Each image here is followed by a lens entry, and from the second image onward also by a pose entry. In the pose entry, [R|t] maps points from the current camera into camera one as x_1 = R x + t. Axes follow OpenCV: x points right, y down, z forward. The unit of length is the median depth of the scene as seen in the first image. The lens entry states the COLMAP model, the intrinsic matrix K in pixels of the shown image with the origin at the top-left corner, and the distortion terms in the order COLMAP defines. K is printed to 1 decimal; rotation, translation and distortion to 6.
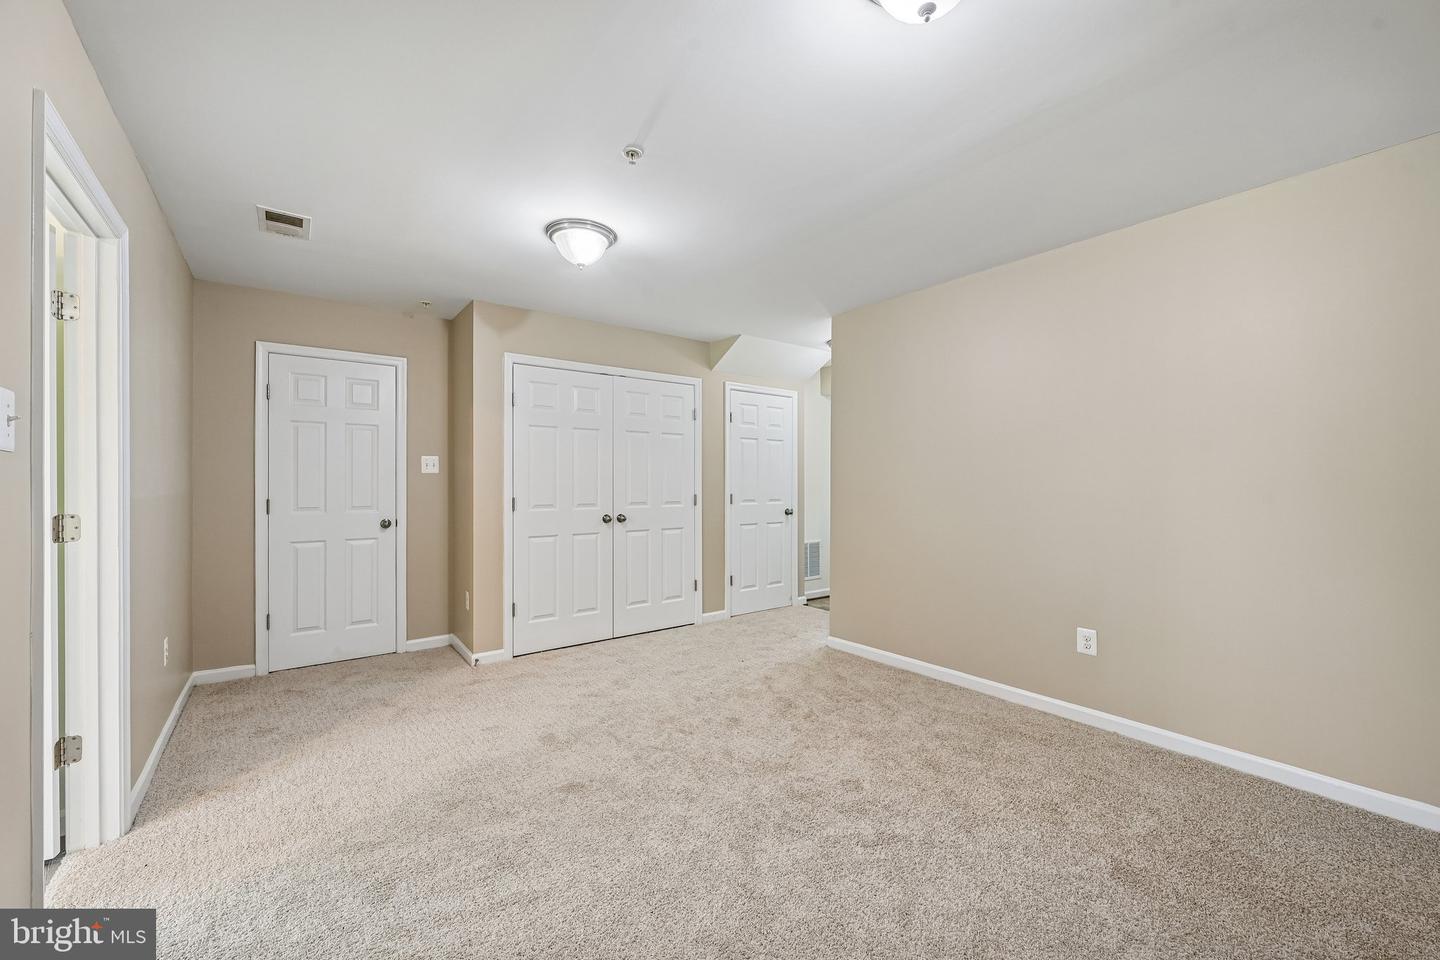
lens RADIAL K [[567.6, 0, 725.9], [0, 567.6, 479.6], [0, 0, 1]] dist [-0.000298, -0.000112]
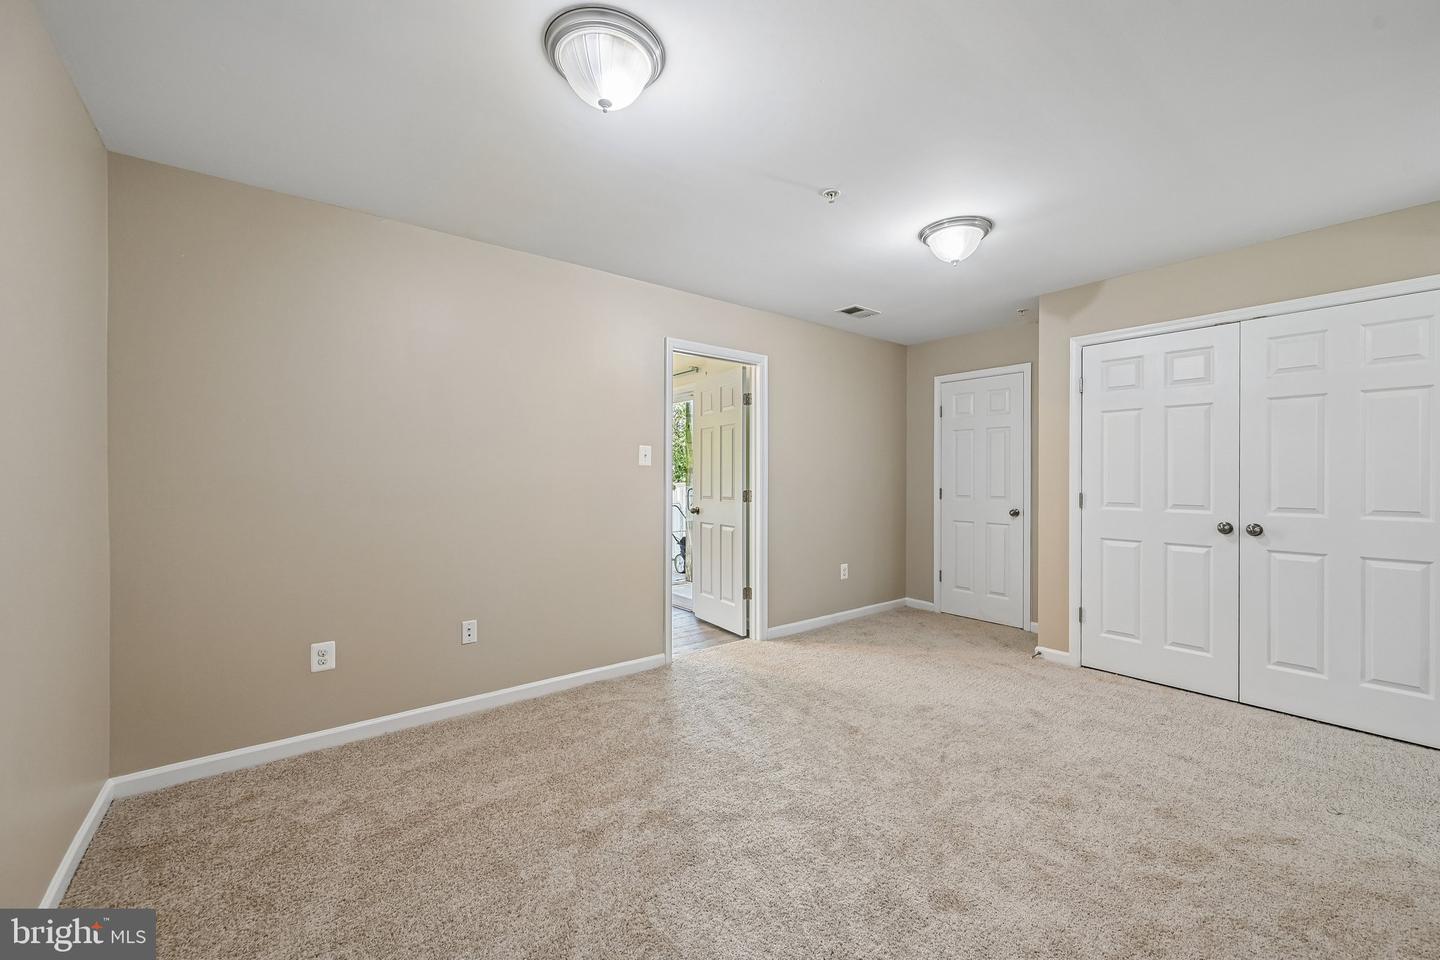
lens RADIAL K [[567.6, 0, 724.5], [0, 567.6, 476.5], [0, 0, 1]] dist [-0.000298, -0.000112]
pose [[0.019179, 0.001203, -0.999815, 0.577117], [0.005424, 0.999984, 0.001308, 0.000980], [0.999801, -0.005448, 0.019173, 0.438542]]
